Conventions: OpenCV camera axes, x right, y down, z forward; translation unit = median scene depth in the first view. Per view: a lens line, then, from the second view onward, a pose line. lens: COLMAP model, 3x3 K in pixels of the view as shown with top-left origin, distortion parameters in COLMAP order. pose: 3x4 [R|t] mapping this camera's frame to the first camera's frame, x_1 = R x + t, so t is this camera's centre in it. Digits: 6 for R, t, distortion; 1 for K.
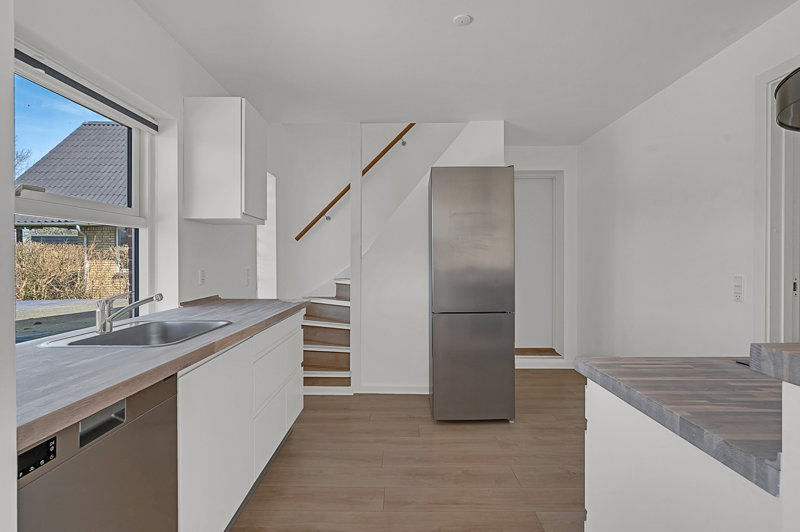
lens RADIAL K [[394.9, 0, 400.0], [0, 394.9, 266.0], [0, 0, 1]] dist [0.000543, 0.000276]
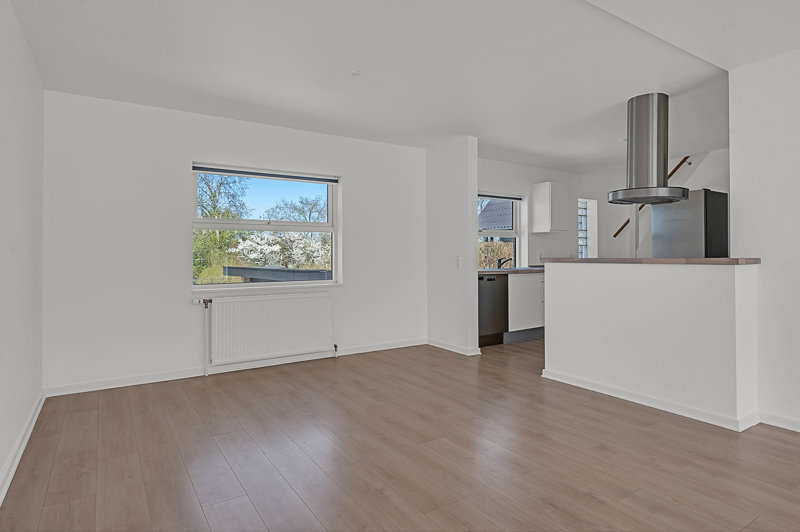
lens RADIAL K [[443.1, 0, 402.1], [0, 443.1, 260.0], [0, 0, 1]] dist [-0.003380, -0.000326]
pose [[0.566679, 0.003552, -0.823931, 0.882878], [-0.007671, 0.999970, -0.000965, 0.039945], [0.823903, 0.006867, 0.566690, -0.851399]]
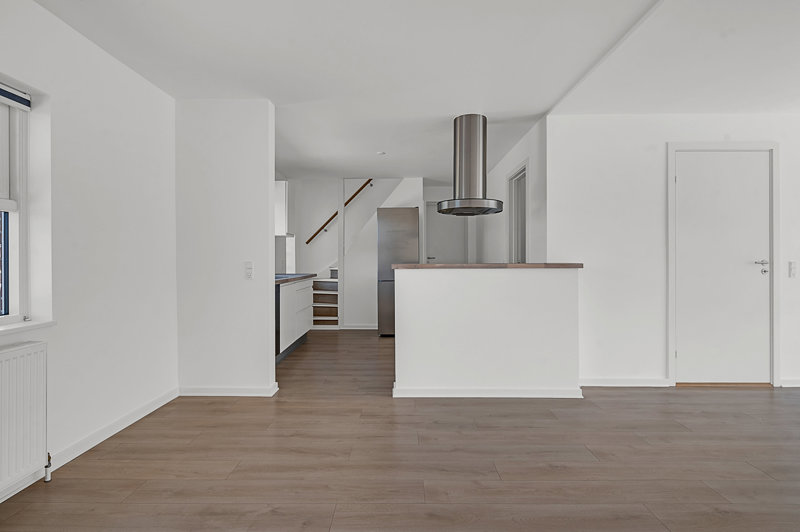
lens RADIAL K [[394.9, 0, 400.0], [0, 394.9, 266.0], [0, 0, 1]] dist [0.000543, 0.000276]
pose [[0.999971, -0.006999, 0.003061, 0.152852], [0.007002, 0.999975, -0.000702, 0.036383], [-0.003056, 0.000723, 0.999995, -0.811239]]
